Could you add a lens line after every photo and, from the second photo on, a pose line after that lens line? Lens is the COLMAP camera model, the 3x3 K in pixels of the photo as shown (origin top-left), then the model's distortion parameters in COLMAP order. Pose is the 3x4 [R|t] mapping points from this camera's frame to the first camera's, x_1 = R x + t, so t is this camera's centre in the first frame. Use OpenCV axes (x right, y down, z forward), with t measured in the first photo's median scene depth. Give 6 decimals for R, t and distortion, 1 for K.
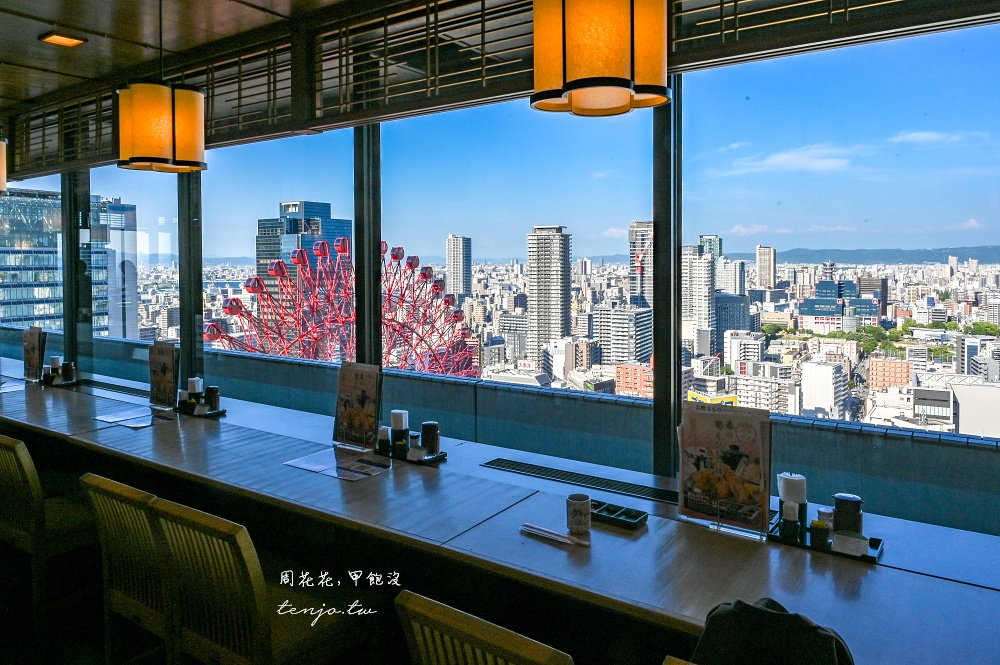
lens RADIAL K [[678.6, 0, 501.2], [0, 678.6, 286.7], [0, 0, 1]] dist [-0.004475, -0.002348]
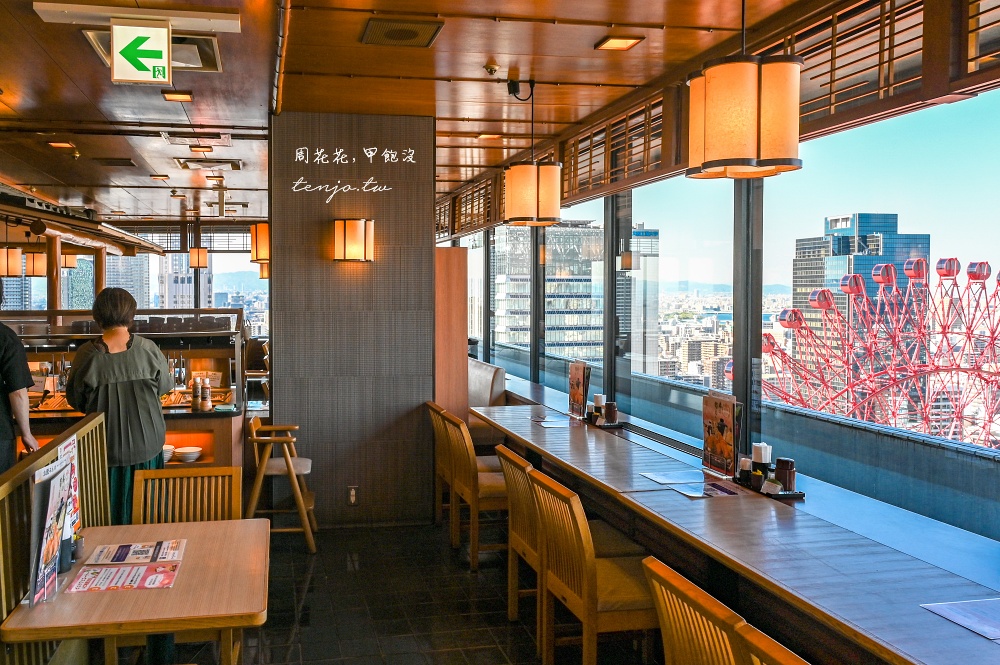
lens RADIAL K [[767.3, 0, 500.0], [0, 767.3, 332.5], [0, 0, 1]] dist [0.005349, 0.001963]
pose [[0.775808, 0.035547, -0.629967, -0.092410], [-0.022828, 0.999339, 0.028277, -0.007280], [0.630556, -0.007557, 0.776107, 0.088767]]
